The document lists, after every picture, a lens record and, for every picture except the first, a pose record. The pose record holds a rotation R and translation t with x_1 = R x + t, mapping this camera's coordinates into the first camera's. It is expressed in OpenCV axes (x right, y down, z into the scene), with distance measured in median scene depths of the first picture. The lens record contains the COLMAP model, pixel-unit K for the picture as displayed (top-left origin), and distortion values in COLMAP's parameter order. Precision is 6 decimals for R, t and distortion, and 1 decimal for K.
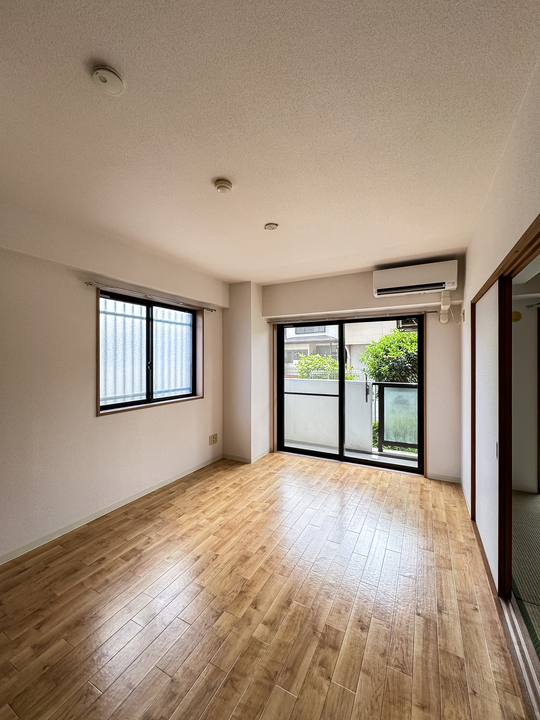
lens RADIAL K [[295.0, 0, 268.0], [0, 295.0, 363.0], [0, 0, 1]] dist [0.002553, -0.000091]
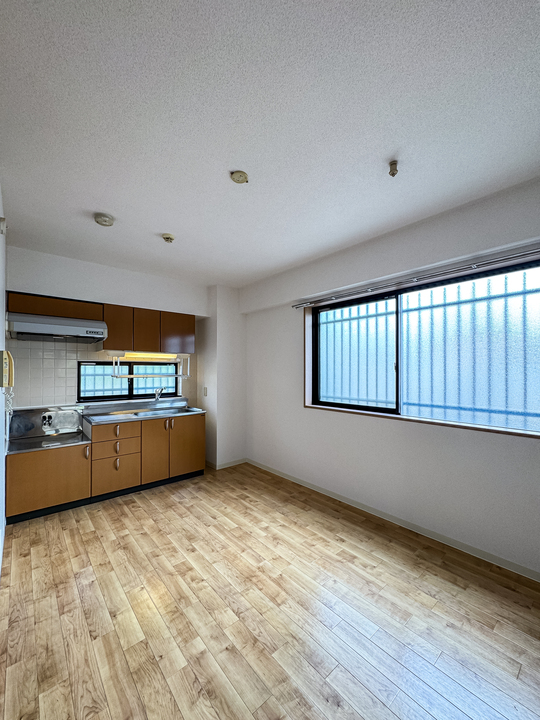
lens RADIAL K [[295.0, 0, 268.0], [0, 295.0, 363.0], [0, 0, 1]] dist [0.002553, -0.000091]
pose [[-0.373195, -0.011190, -0.927685, 0.709299], [-0.001847, 0.999934, -0.011318, 0.004330], [0.927751, -0.002510, -0.373191, 1.390904]]
